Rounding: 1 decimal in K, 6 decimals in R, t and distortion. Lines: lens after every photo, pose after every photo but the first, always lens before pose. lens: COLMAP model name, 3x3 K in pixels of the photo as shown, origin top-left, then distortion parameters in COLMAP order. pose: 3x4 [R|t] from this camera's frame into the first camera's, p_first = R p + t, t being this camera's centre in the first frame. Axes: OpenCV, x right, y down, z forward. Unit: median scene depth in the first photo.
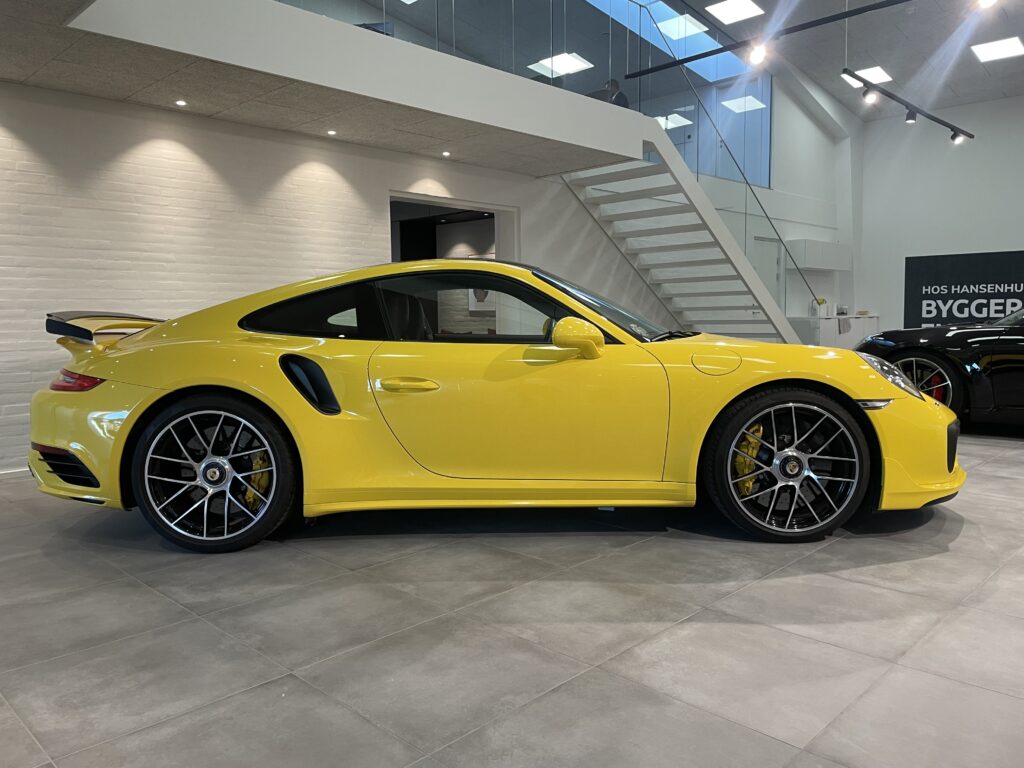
lens RADIAL K [[775.0, 0, 513.1], [0, 775.0, 373.6], [0, 0, 1]] dist [0.078028, -0.101668]
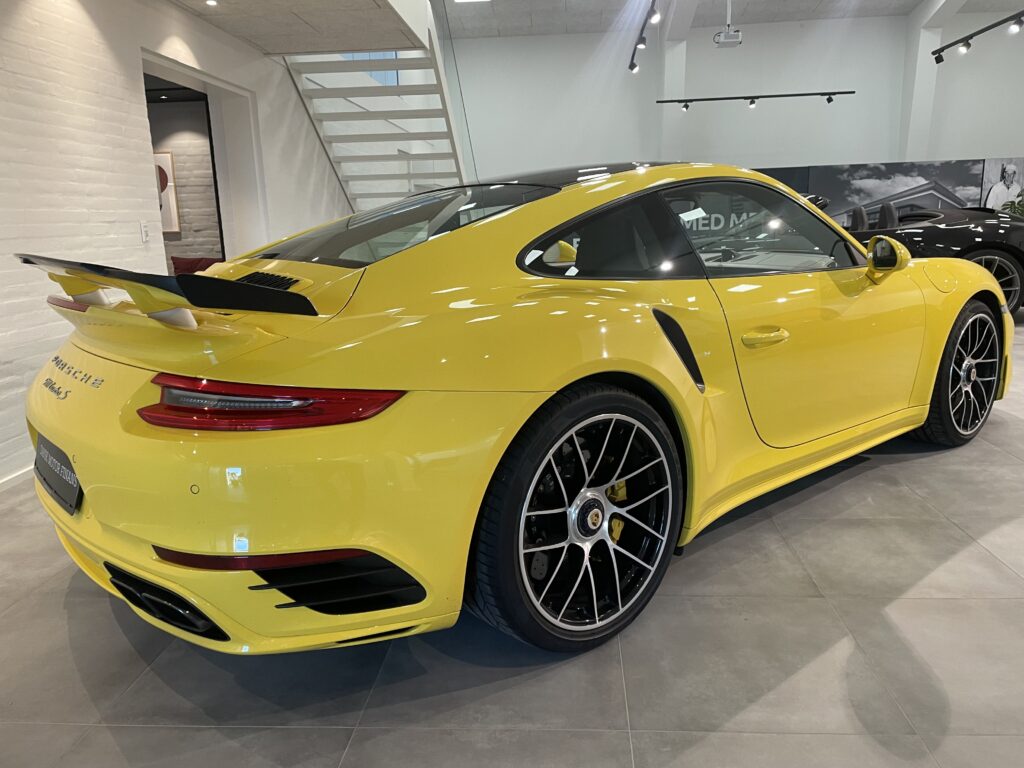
lens RADIAL K [[780.4, 0, 528.6], [0, 780.4, 368.3], [0, 0, 1]] dist [0.092383, -0.119820]
pose [[0.750254, -0.133179, 0.647597, -0.793901], [0.069649, 0.989972, 0.122900, -0.063448], [-0.657471, -0.047102, 0.752006, 0.583498]]
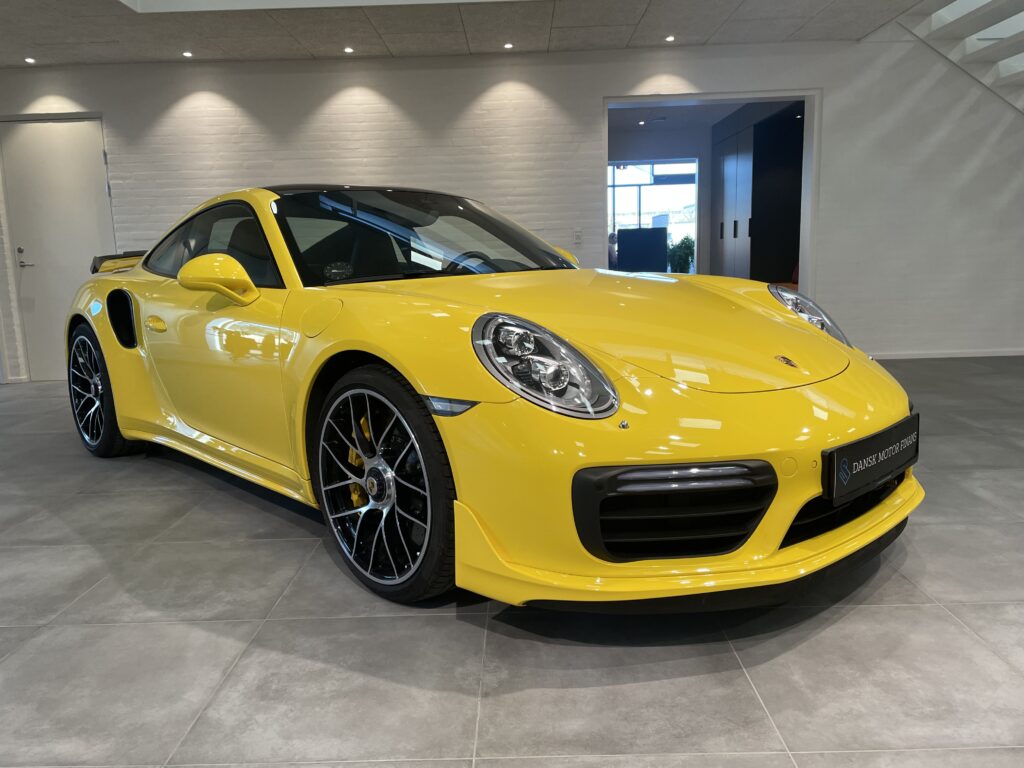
lens RADIAL K [[775.0, 0, 513.1], [0, 775.0, 373.6], [0, 0, 1]] dist [0.078028, -0.101668]
pose [[0.692723, 0.104291, -0.713623, 0.893119], [-0.033448, 0.993070, 0.112662, -0.050675], [0.720428, -0.054174, 0.691411, 0.637066]]
